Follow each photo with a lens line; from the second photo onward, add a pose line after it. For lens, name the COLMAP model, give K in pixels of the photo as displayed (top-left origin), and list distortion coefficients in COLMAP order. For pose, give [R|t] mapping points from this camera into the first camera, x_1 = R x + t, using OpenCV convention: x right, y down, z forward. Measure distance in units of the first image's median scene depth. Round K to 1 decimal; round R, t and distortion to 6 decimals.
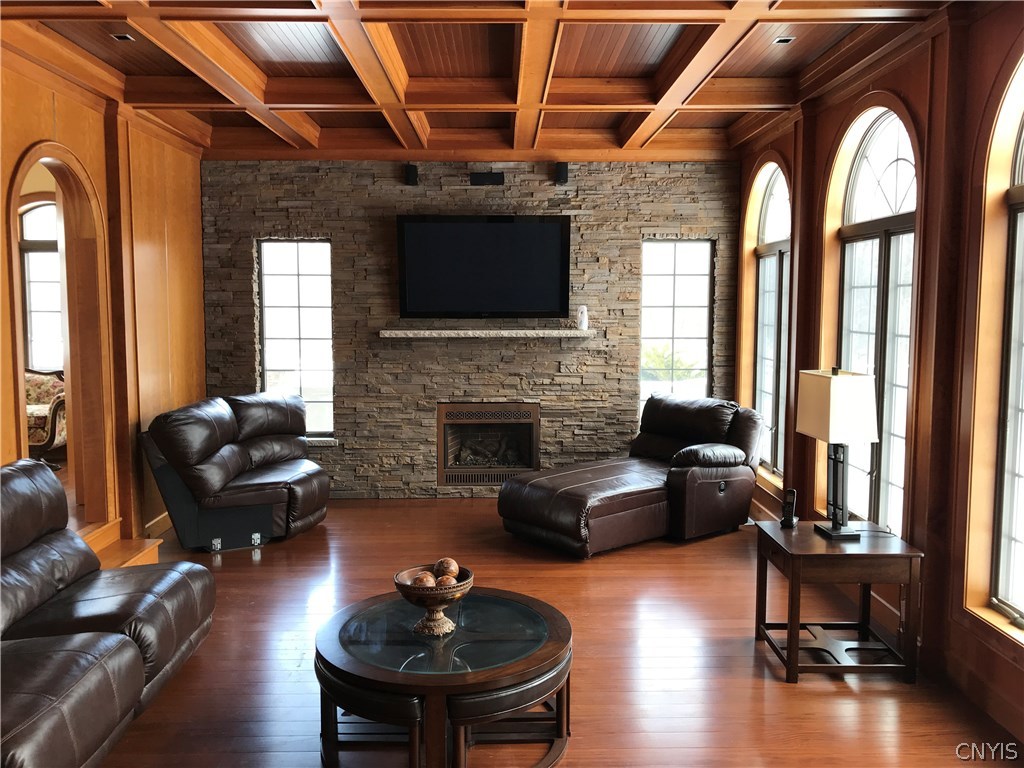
lens RADIAL K [[835.6, 0, 512.2], [0, 835.6, 377.8], [0, 0, 1]] dist [0.024546, -0.026959]
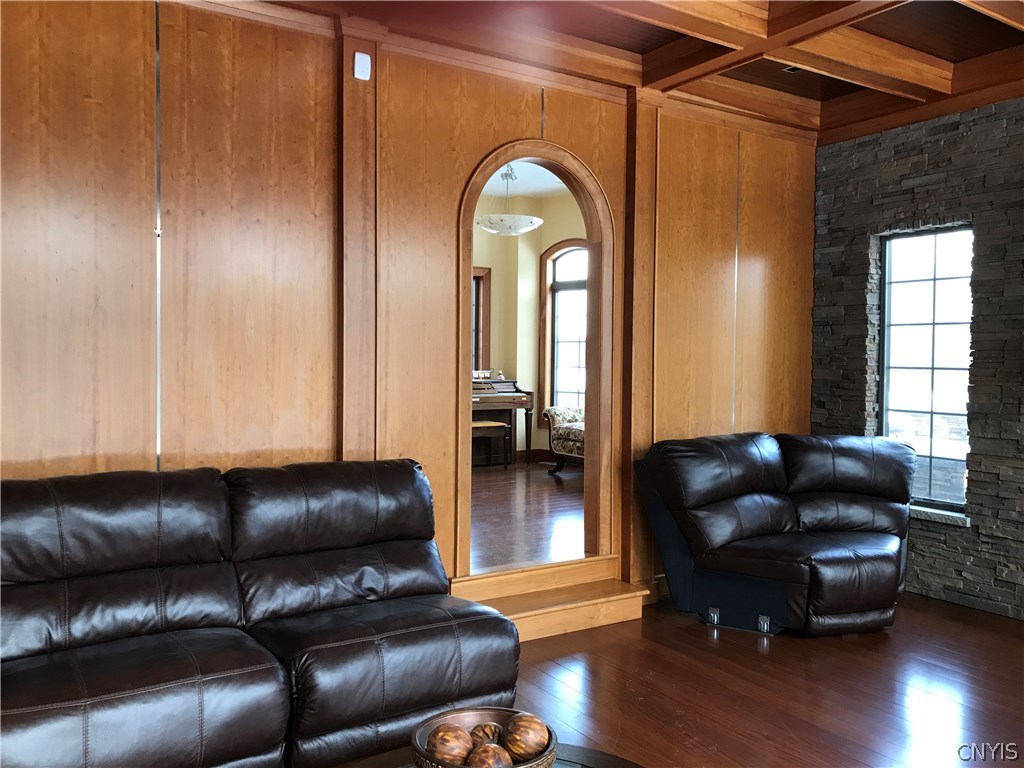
lens RADIAL K [[835.6, 0, 509.8], [0, 835.6, 379.2], [0, 0, 1]] dist [0.024546, -0.026959]
pose [[0.530673, 0.028208, -0.847107, 0.168693], [-0.085272, 0.996152, -0.020248, 0.007997], [0.843277, 0.082980, 0.531036, 0.329820]]
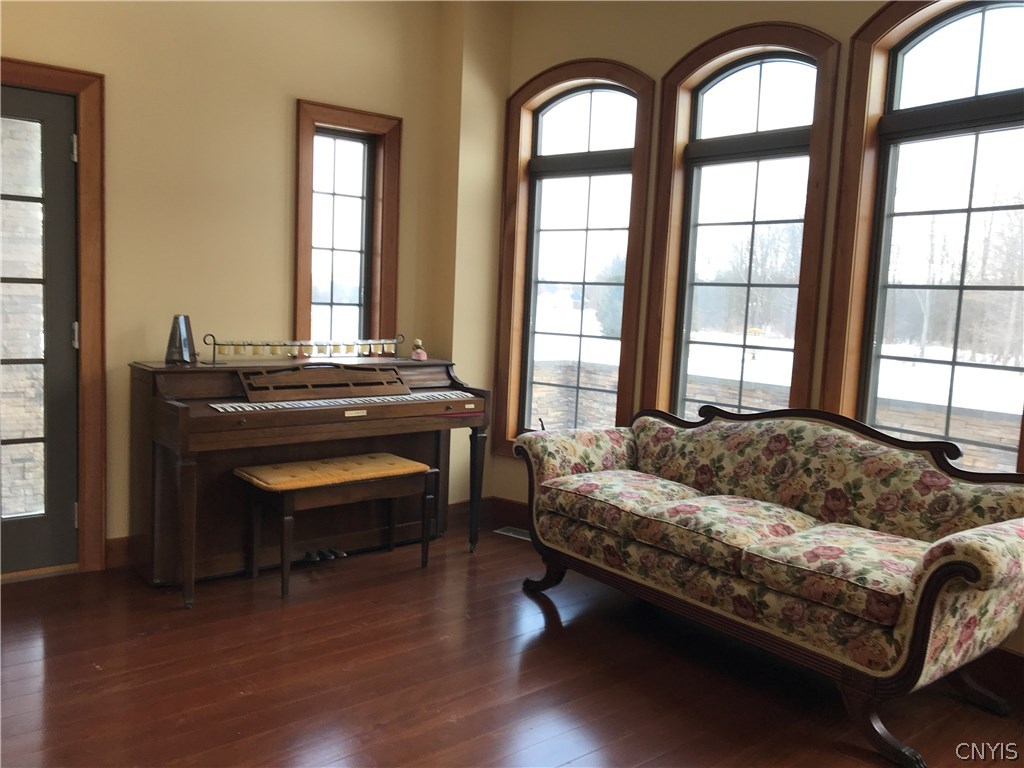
lens RADIAL K [[835.6, 0, 517.7], [0, 835.6, 382.1], [0, 0, 1]] dist [0.024546, -0.026959]
pose [[0.617207, 0.102492, -0.780097, -0.400525], [-0.110769, 0.992924, 0.042815, -0.033070], [0.778964, 0.059985, 0.624192, 0.674709]]
